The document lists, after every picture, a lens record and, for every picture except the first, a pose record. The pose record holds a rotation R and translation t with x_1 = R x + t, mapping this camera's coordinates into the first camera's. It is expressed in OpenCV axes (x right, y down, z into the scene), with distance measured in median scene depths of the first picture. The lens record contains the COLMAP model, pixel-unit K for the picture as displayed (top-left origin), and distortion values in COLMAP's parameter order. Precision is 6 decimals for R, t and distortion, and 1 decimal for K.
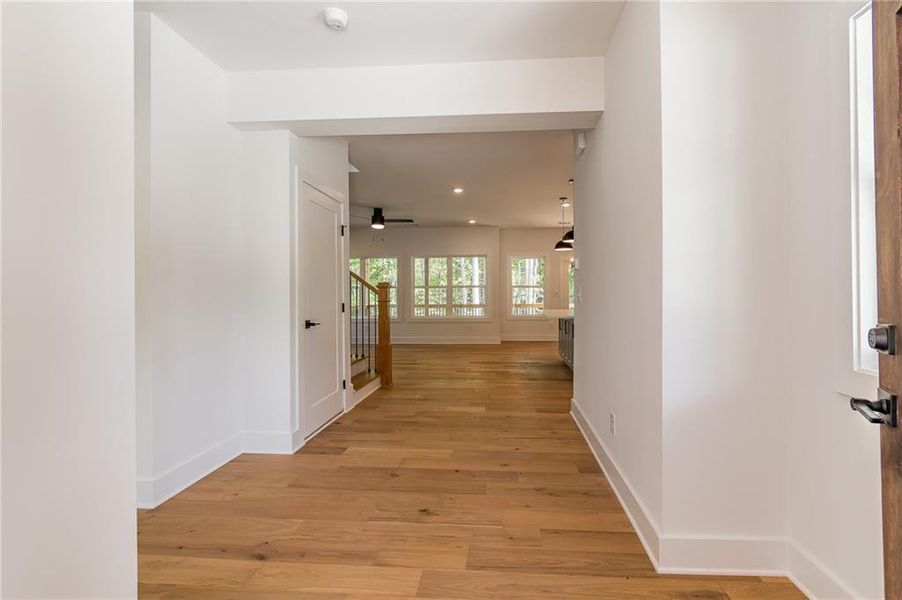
lens RADIAL K [[399.1, 0, 449.3], [0, 399.1, 294.7], [0, 0, 1]] dist [0.000298, 0.002231]
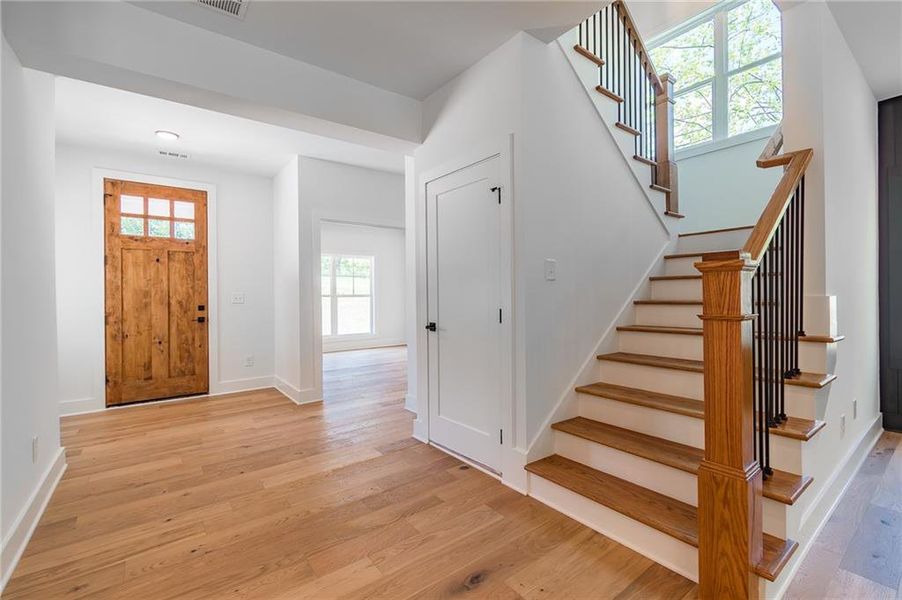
lens RADIAL K [[399.1, 0, 453.8], [0, 399.1, 297.7], [0, 0, 1]] dist [0.000298, 0.002231]
pose [[-0.704542, 0.014201, -0.709520, 0.126445], [0.012626, 0.999892, 0.007476, 0.000738], [0.709550, -0.003692, -0.704646, 0.752692]]
